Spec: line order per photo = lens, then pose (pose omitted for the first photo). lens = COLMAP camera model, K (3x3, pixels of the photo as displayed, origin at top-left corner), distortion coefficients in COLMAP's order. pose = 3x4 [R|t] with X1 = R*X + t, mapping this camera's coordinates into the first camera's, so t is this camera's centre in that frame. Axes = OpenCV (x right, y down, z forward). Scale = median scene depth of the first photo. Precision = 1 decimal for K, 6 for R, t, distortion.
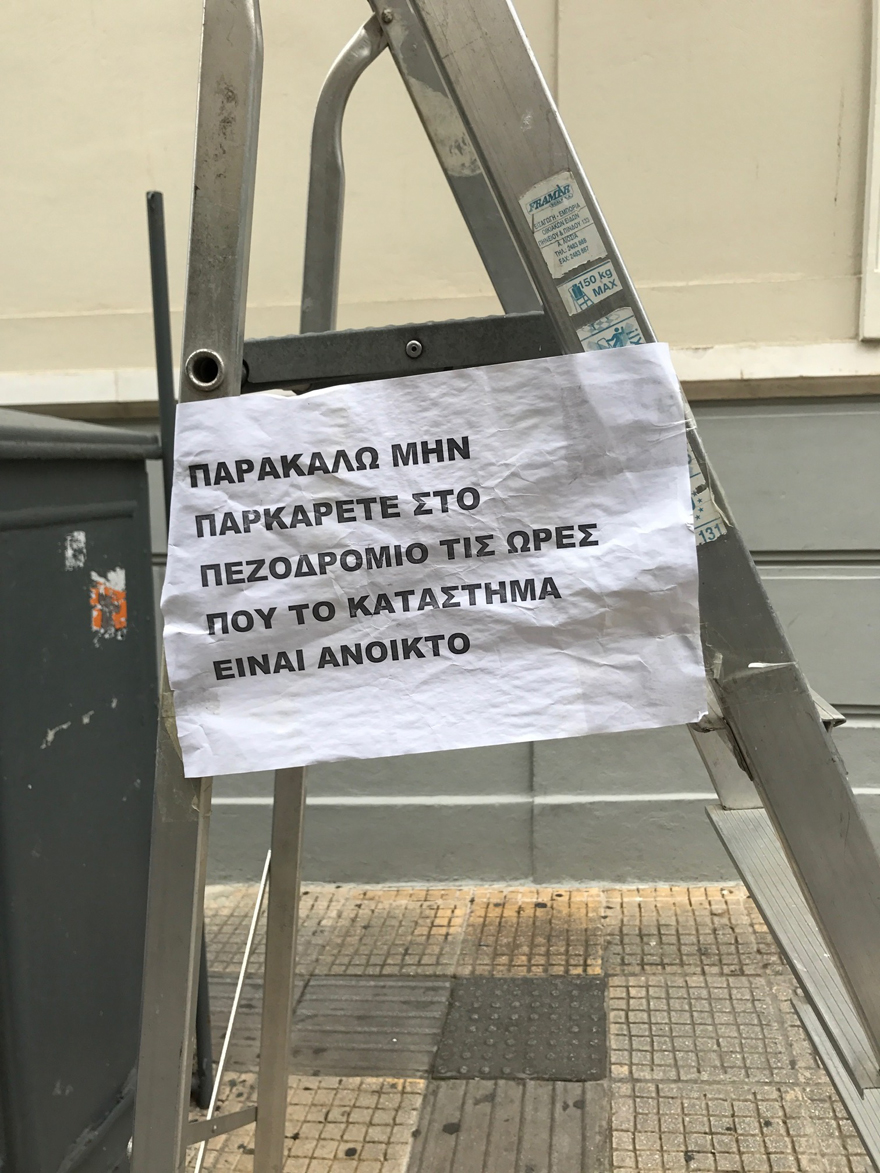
lens RADIAL K [[975.1, 0, 440.0], [0, 975.1, 586.5], [0, 0, 1]] dist [0.013628, 0.000489]
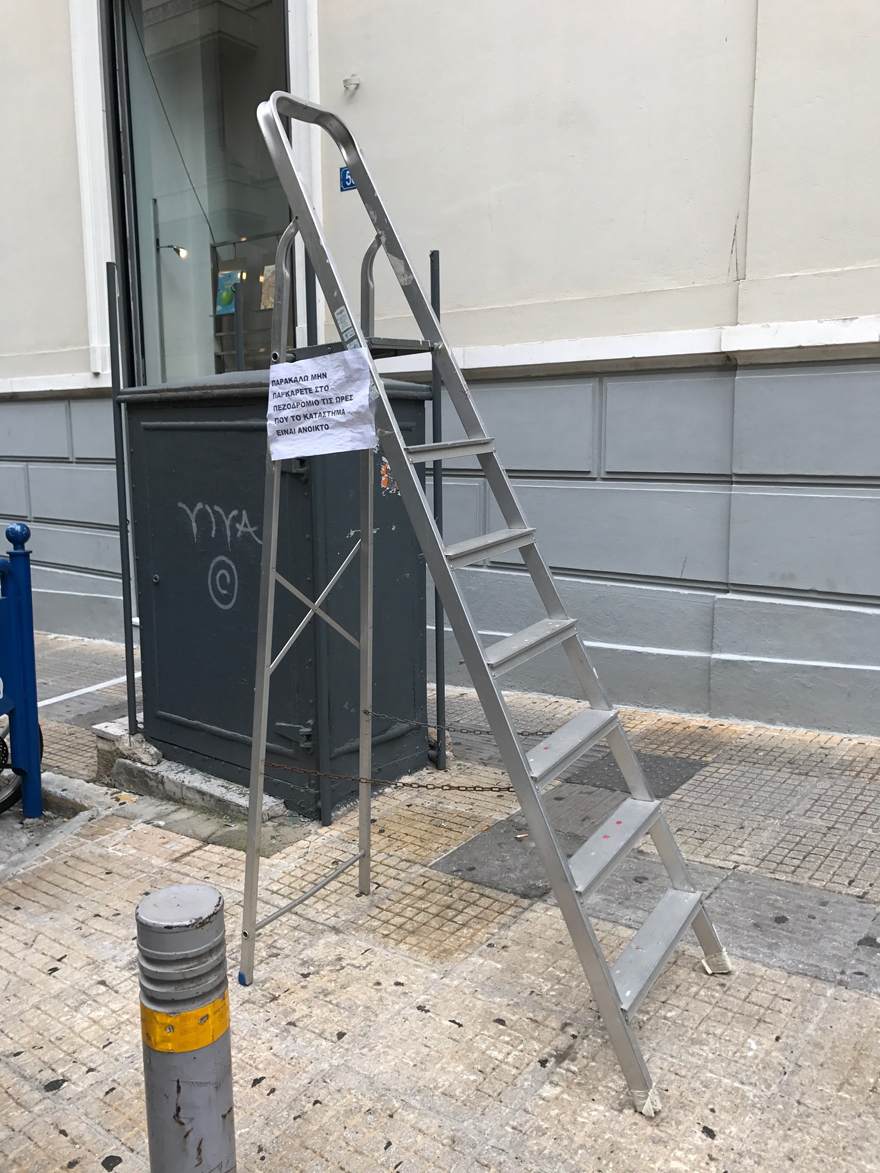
lens RADIAL K [[975.1, 0, 440.0], [0, 975.1, 586.5], [0, 0, 1]] dist [0.013628, 0.000489]
pose [[0.873426, 0.090683, -0.478439, 2.285173], [-0.075156, 0.995839, 0.051547, 0.449376], [0.481122, -0.009065, 0.876607, -2.145763]]
